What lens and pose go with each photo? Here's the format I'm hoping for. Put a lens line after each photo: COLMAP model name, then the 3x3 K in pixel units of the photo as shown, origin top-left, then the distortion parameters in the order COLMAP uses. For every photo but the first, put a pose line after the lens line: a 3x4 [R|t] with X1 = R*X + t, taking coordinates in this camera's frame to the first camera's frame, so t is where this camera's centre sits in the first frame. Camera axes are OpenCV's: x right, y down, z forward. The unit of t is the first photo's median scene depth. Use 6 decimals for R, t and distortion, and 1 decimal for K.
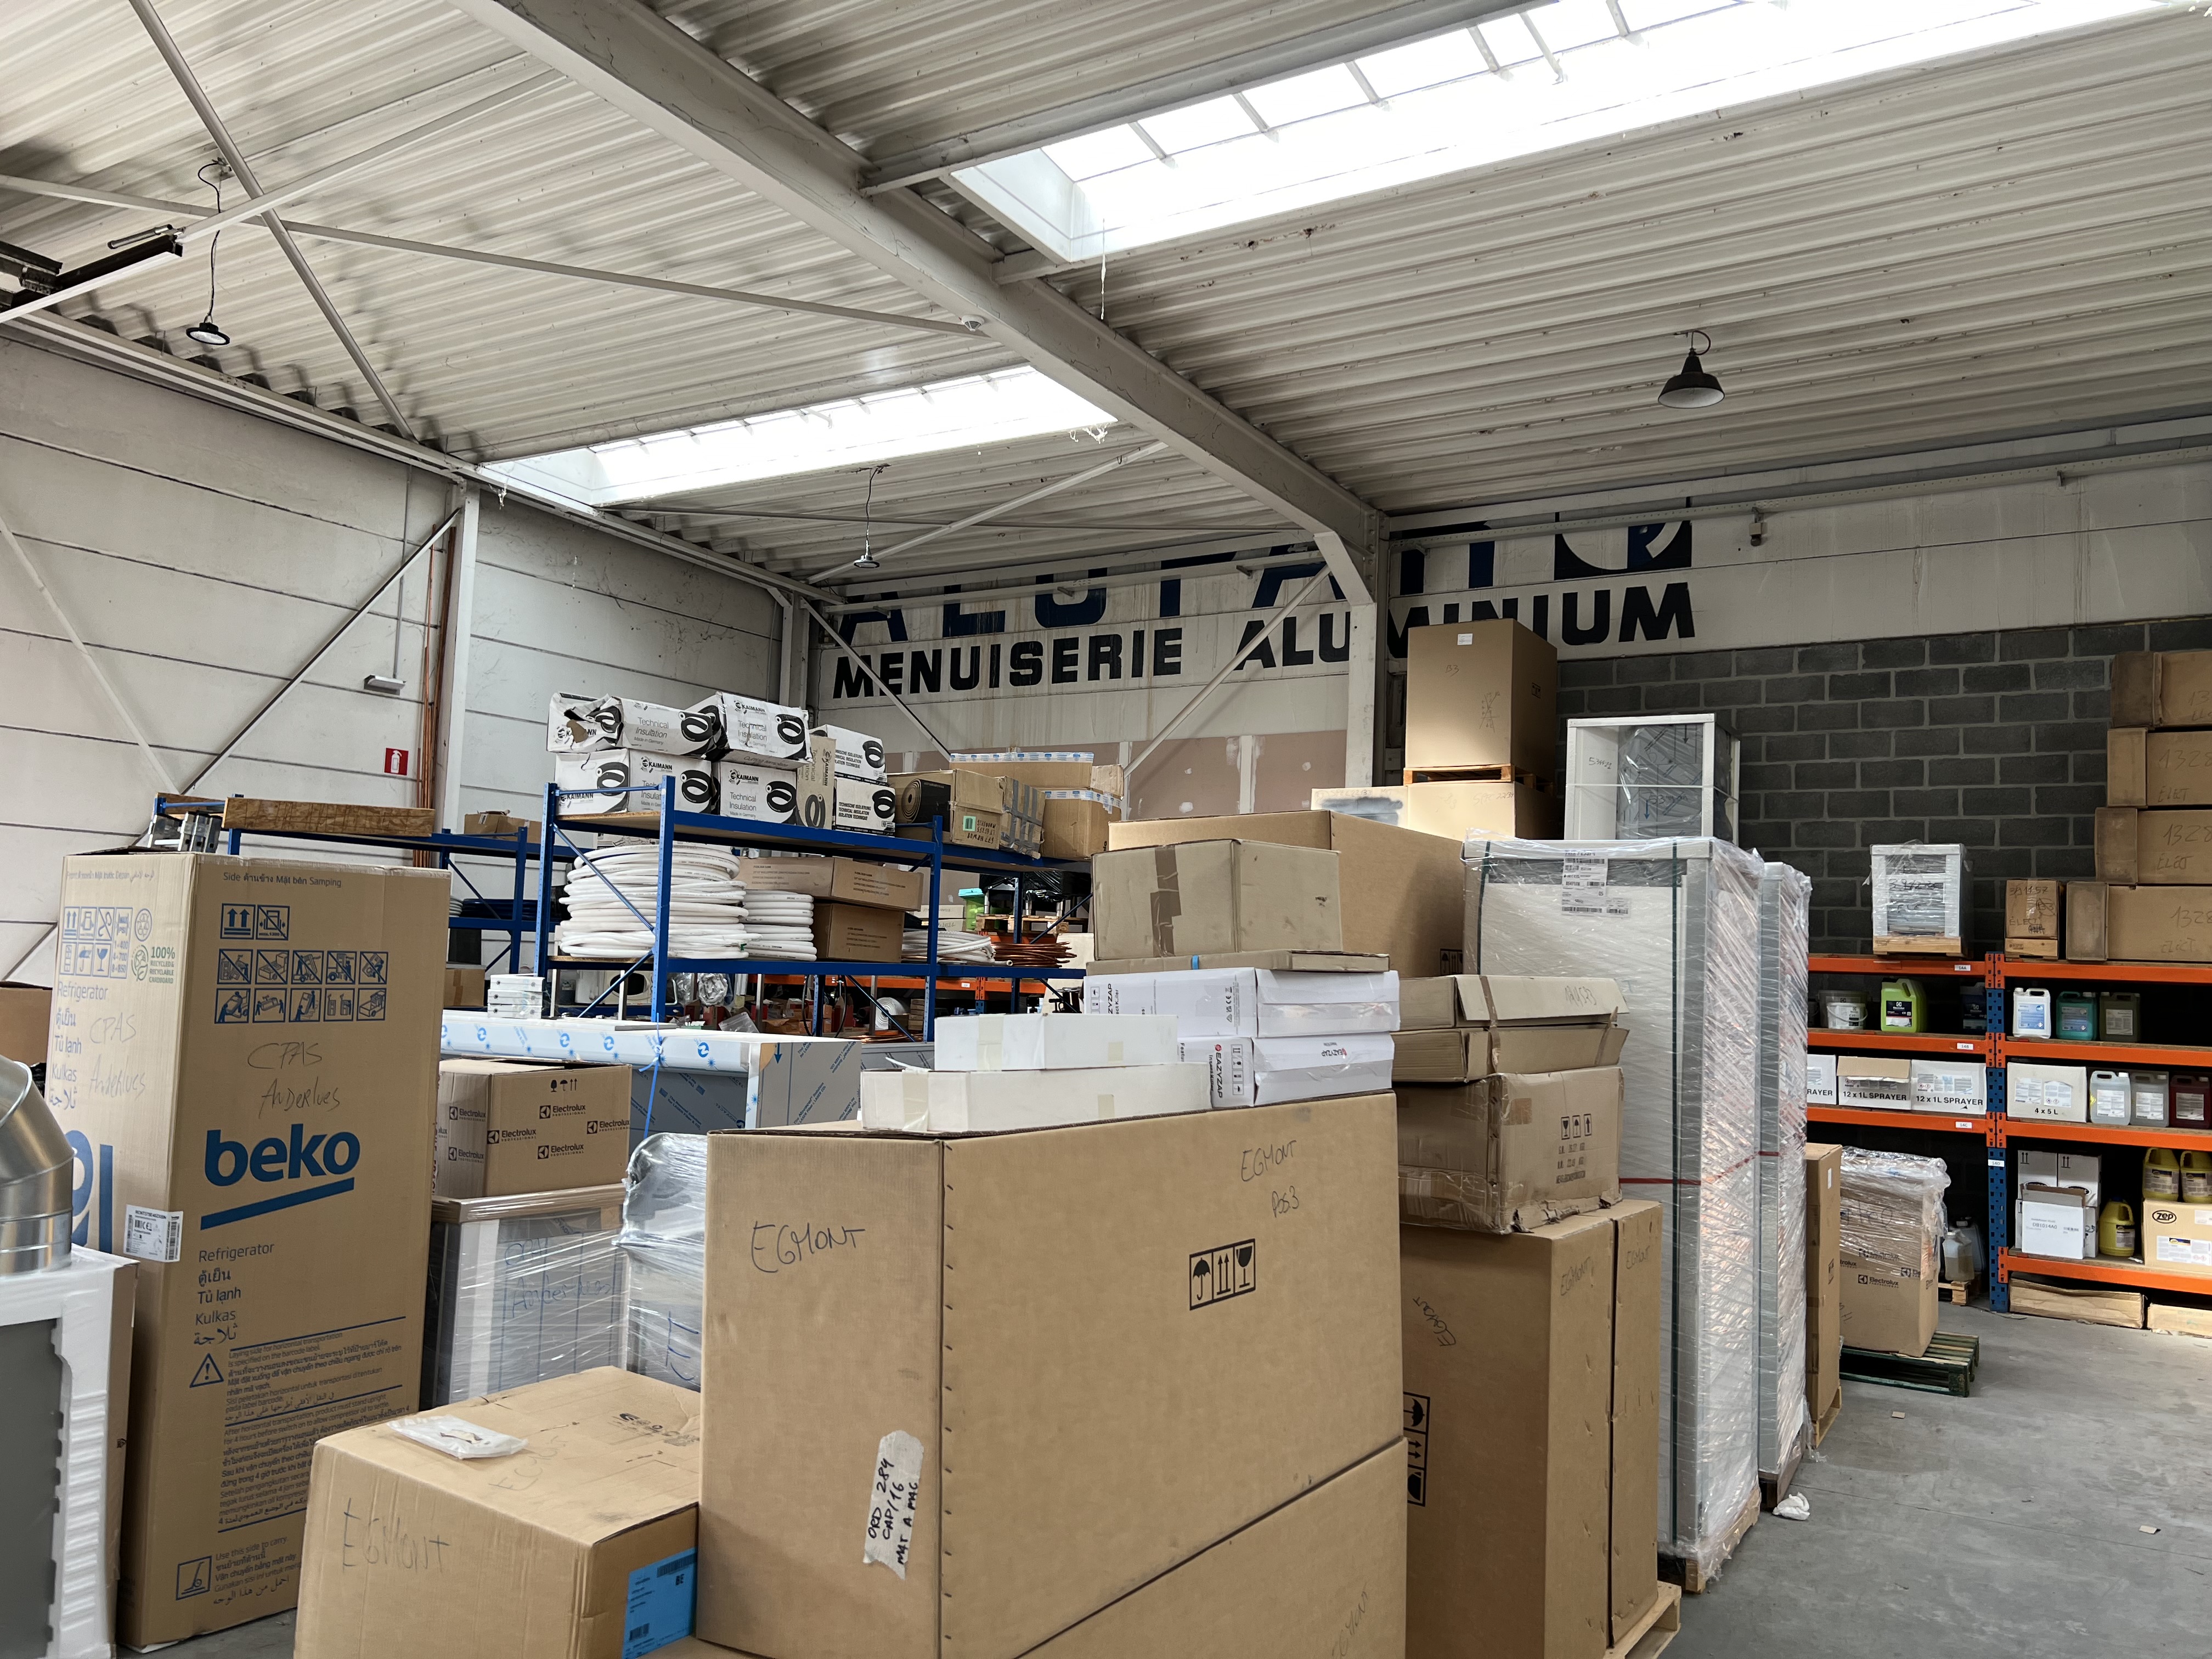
lens RADIAL K [[1662.3, 0, 1109.1], [0, 1662.3, 841.9], [0, 0, 1]] dist [0.049604, -0.053432]
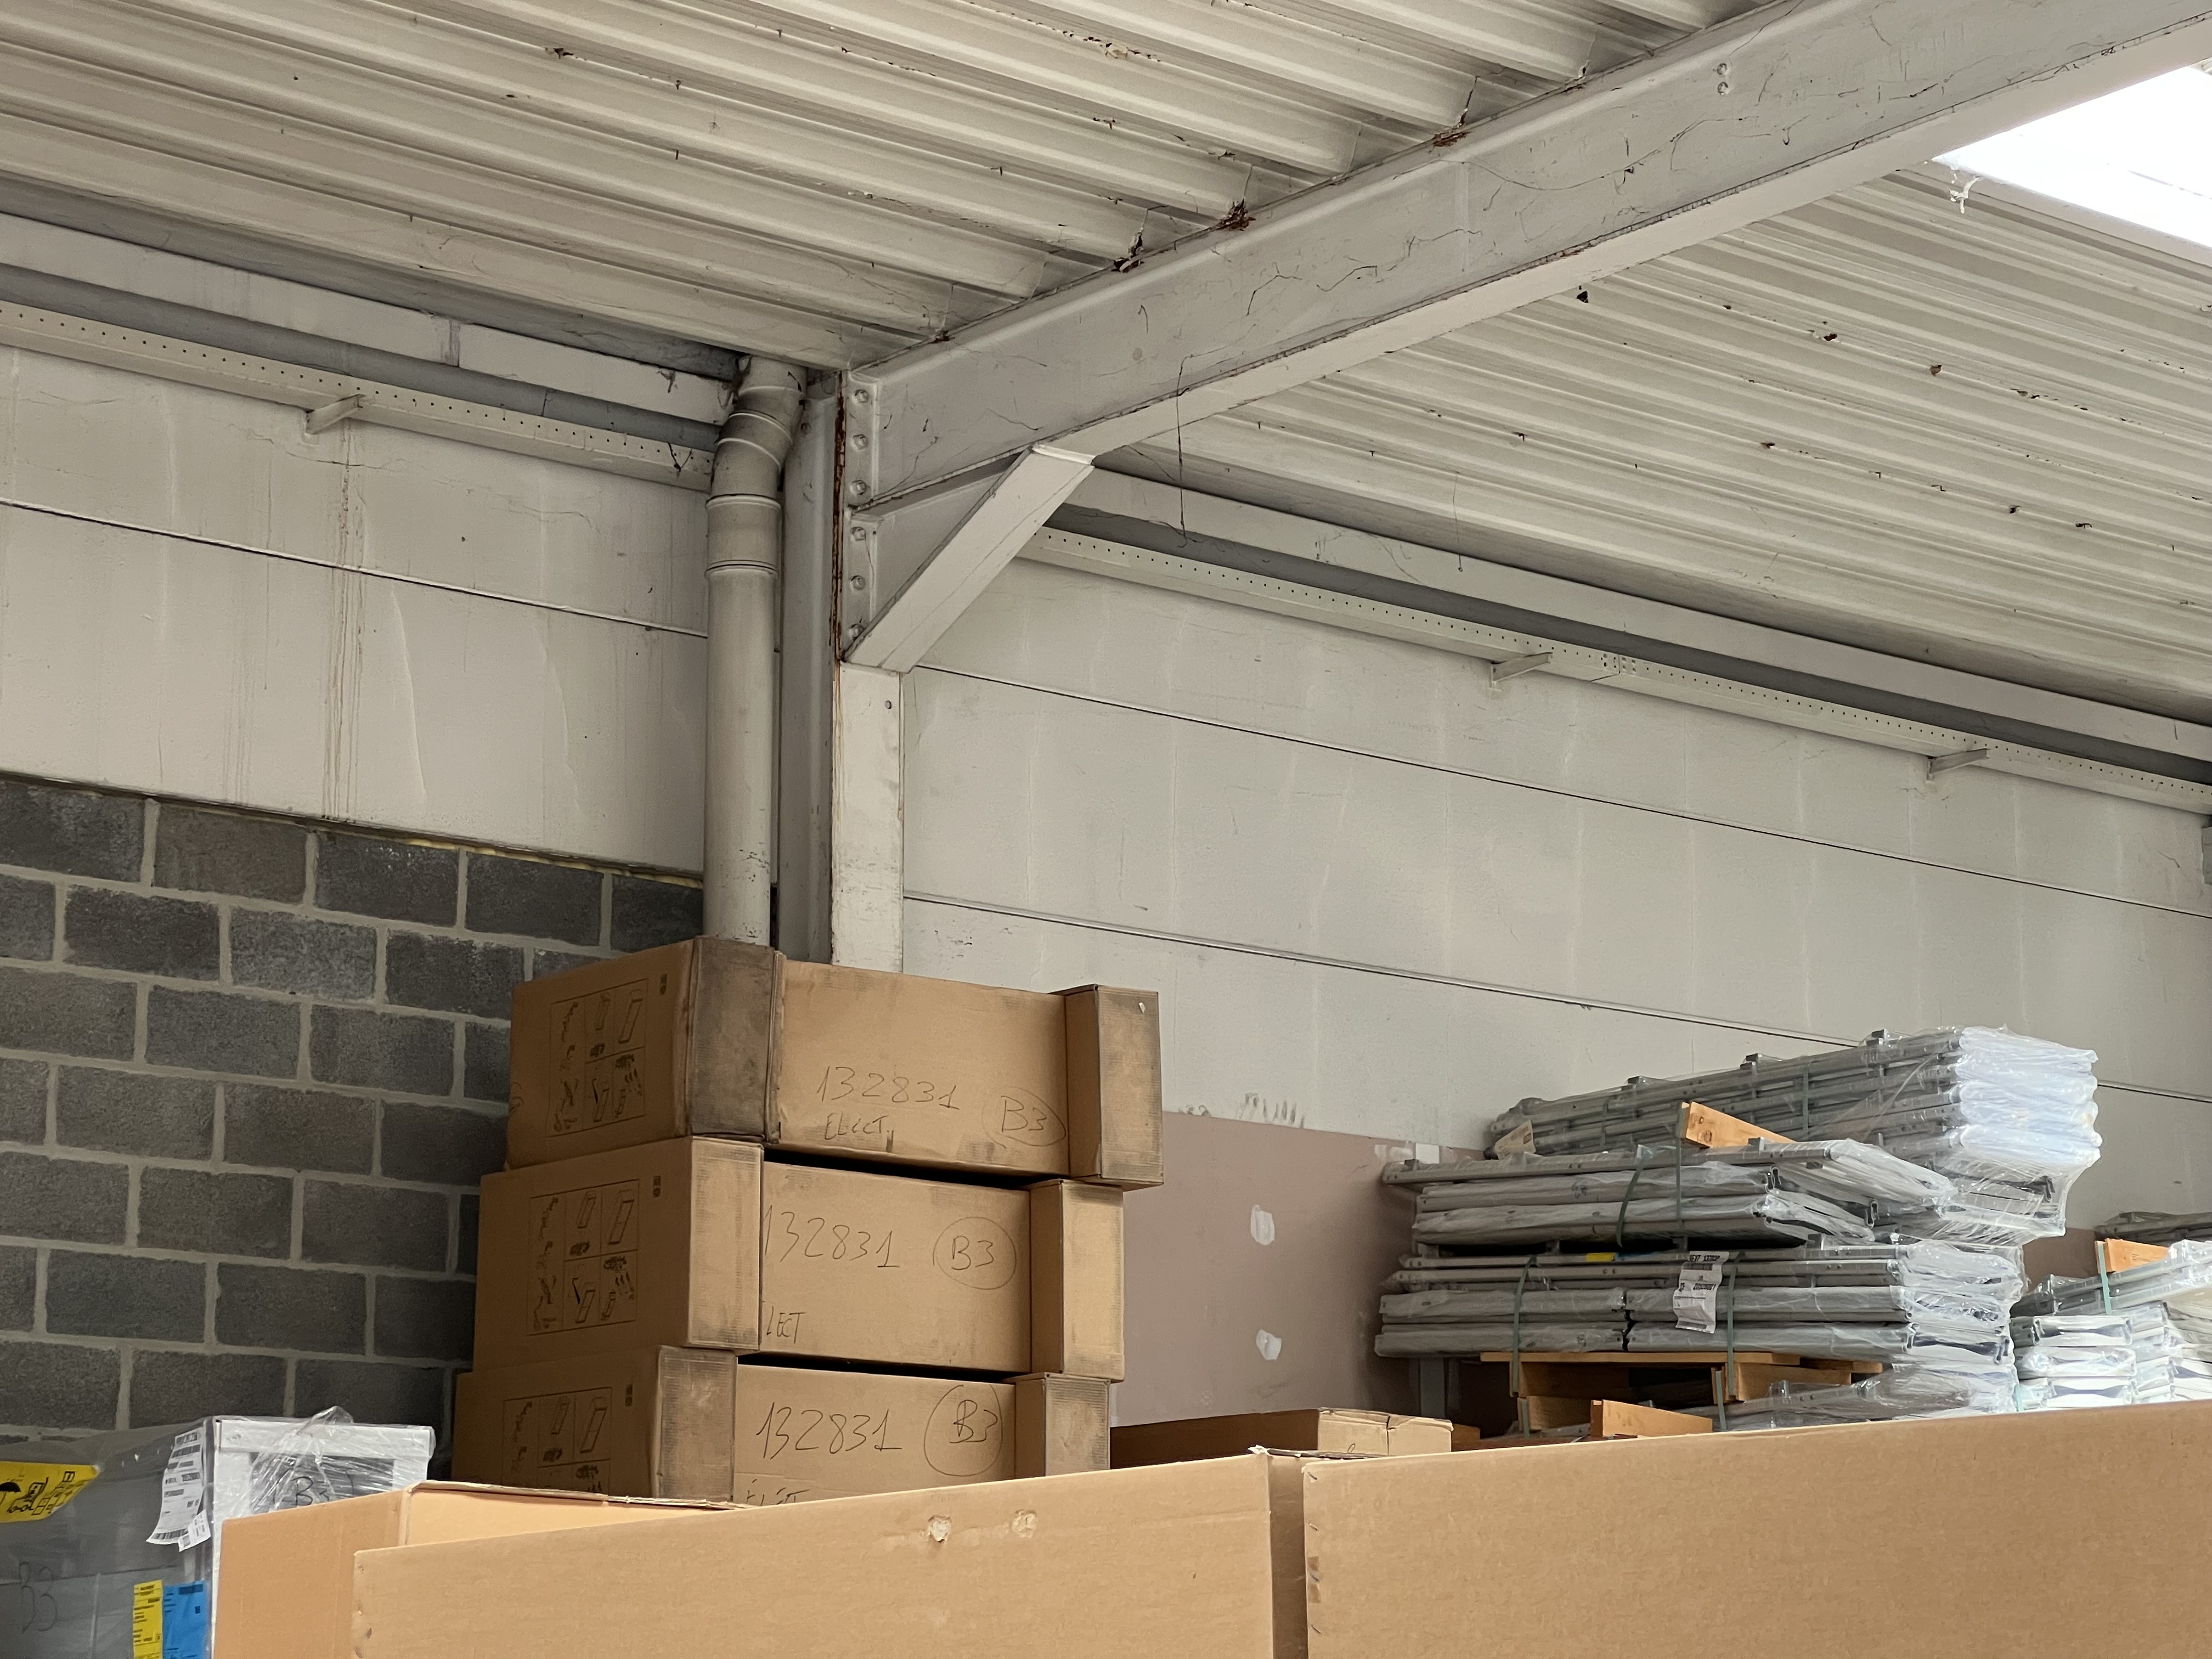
lens RADIAL K [[5012.0, 0, 1104.1], [0, 5012.0, 821.6], [0, 0, 1]] dist [0.342193, -0.066092]
pose [[0.289063, 0.160124, 0.943824, -0.397599], [-0.060059, 0.987003, -0.149056, 0.022376], [-0.955424, -0.013598, 0.294923, 0.519719]]
